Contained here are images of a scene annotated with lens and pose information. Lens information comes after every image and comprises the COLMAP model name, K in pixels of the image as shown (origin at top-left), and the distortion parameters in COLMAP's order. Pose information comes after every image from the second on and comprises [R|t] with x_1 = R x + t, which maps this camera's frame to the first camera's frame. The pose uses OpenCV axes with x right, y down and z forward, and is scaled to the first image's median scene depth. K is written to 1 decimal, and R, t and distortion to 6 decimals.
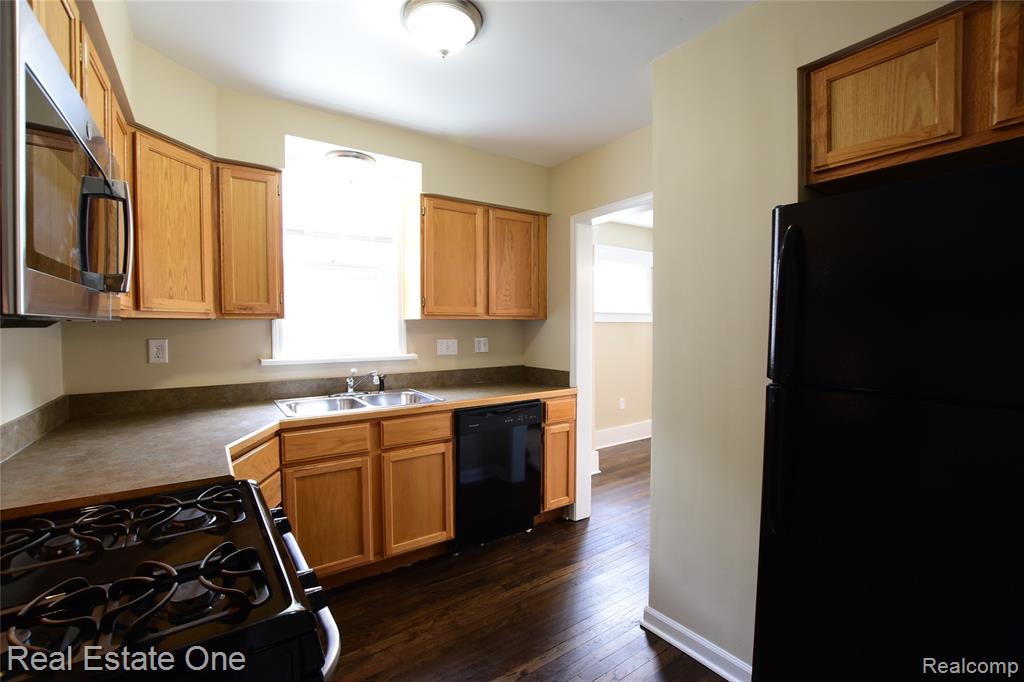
lens RADIAL K [[447.6, 0, 514.7], [0, 447.6, 342.6], [0, 0, 1]] dist [-0.033874, 0.000205]
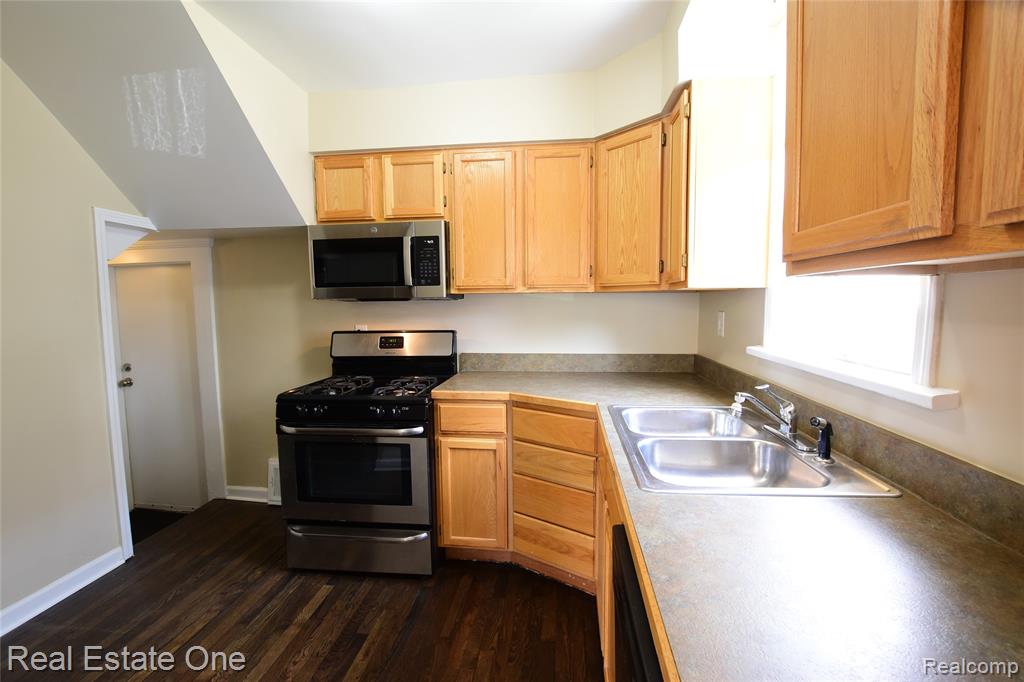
lens RADIAL K [[447.6, 0, 514.7], [0, 447.6, 342.6], [0, 0, 1]] dist [-0.033874, 0.000205]
pose [[-0.653981, 0.072802, -0.753000, 0.273056], [-0.022383, 0.993061, 0.115451, -0.051700], [0.756180, 0.092357, -0.647813, 1.552872]]
